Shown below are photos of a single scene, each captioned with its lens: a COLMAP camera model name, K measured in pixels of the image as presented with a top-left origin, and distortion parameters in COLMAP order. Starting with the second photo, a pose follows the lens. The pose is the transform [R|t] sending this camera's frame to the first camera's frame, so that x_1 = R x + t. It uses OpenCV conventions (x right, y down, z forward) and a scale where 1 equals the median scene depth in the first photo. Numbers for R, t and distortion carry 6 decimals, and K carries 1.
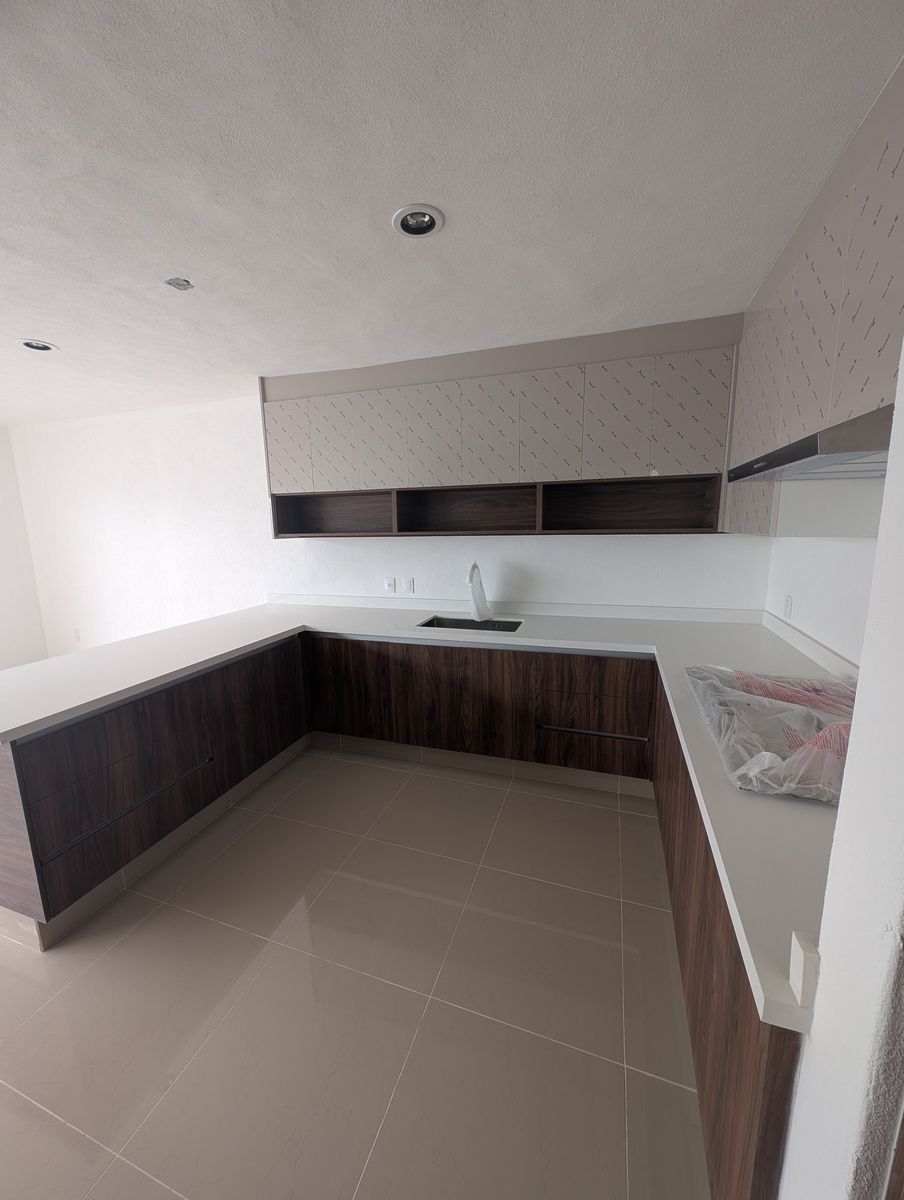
lens RADIAL K [[450.7, 0, 452.0], [0, 450.7, 600.0], [0, 0, 1]] dist [0.000654, 0.000056]
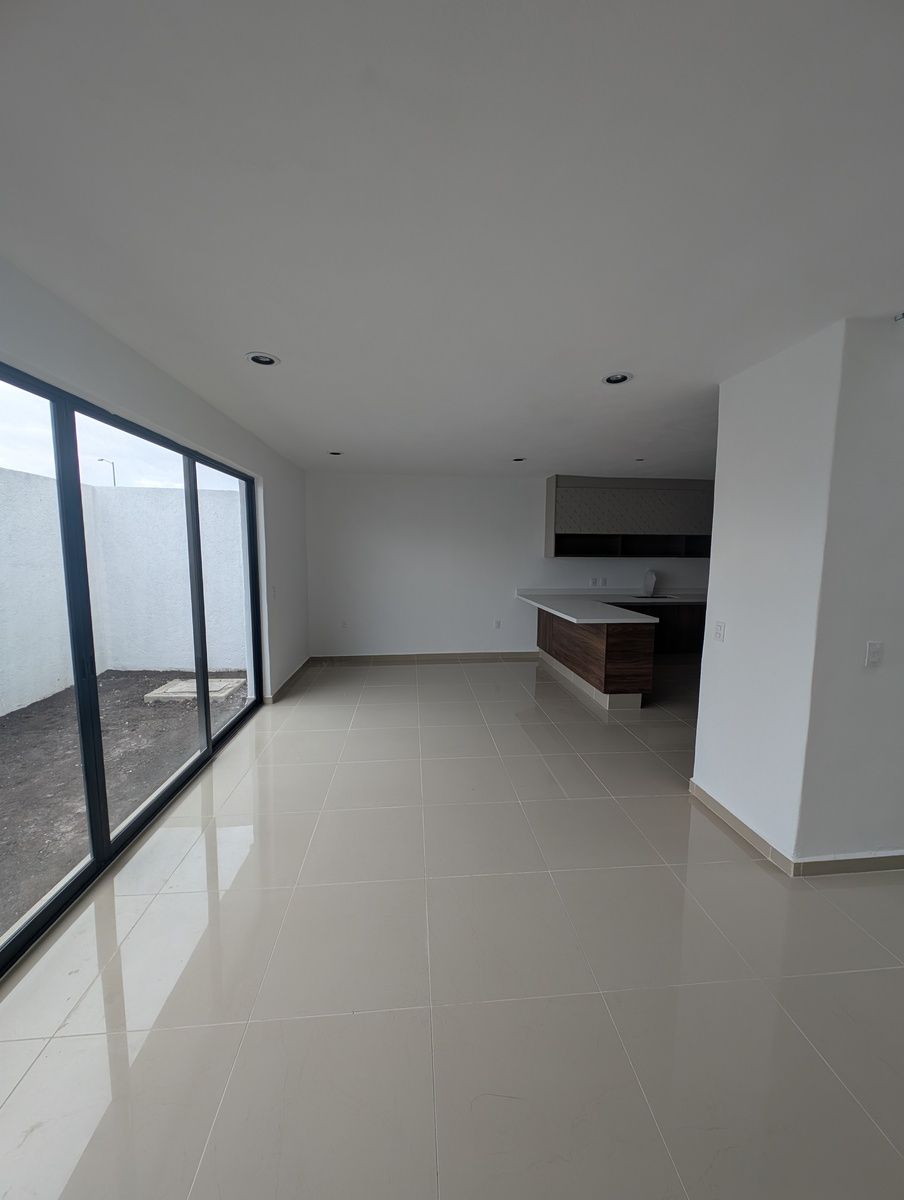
lens RADIAL K [[450.7, 0, 452.0], [0, 450.7, 600.0], [0, 0, 1]] dist [0.000654, 0.000056]
pose [[0.904560, -0.035149, 0.424895, -1.679440], [0.060650, 0.997069, -0.046634, 0.107403], [-0.422011, 0.067953, 0.904040, -0.535182]]
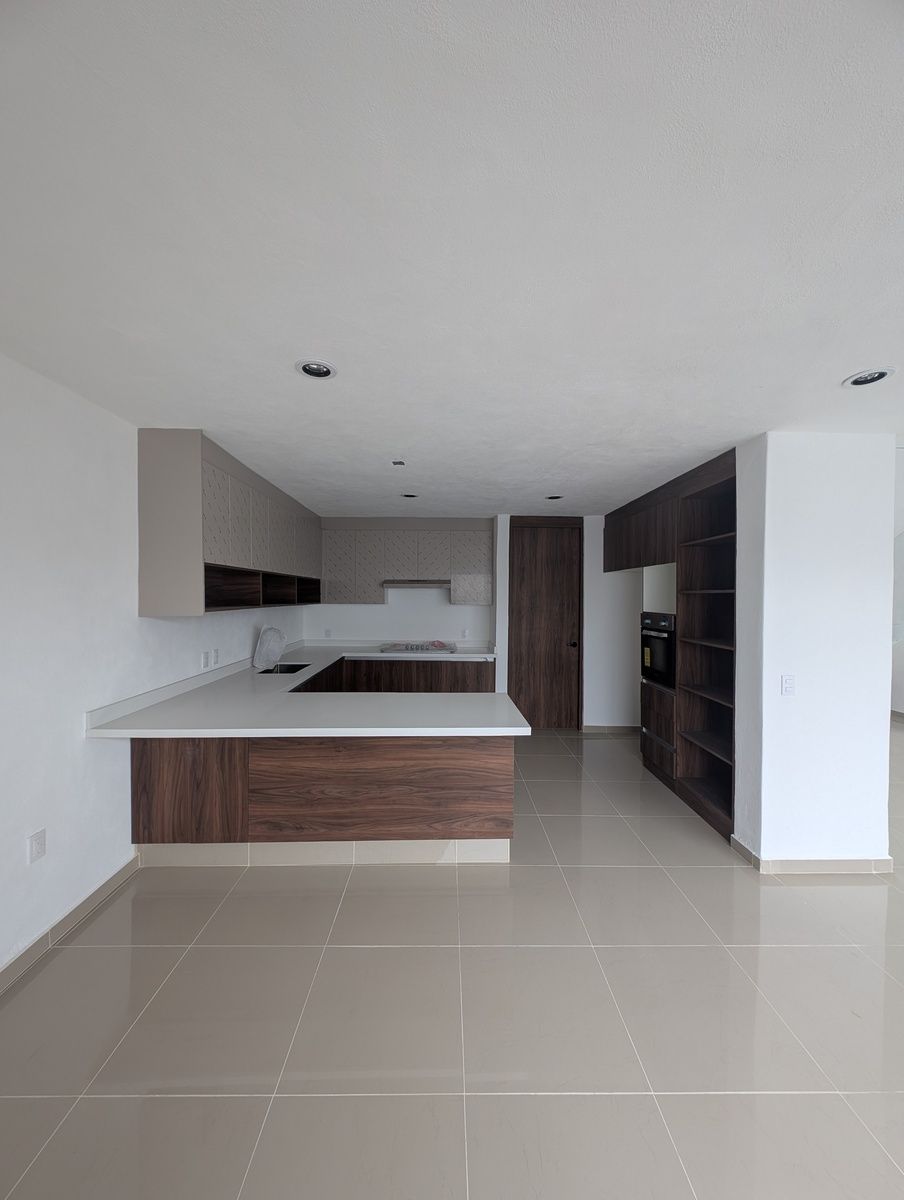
lens RADIAL K [[450.7, 0, 452.0], [0, 450.7, 600.0], [0, 0, 1]] dist [0.000654, 0.000056]
pose [[-0.346302, 0.000971, 0.938123, -1.393353], [0.169025, 0.983699, 0.061377, -0.147557], [-0.922771, 0.179821, -0.340821, 0.911767]]
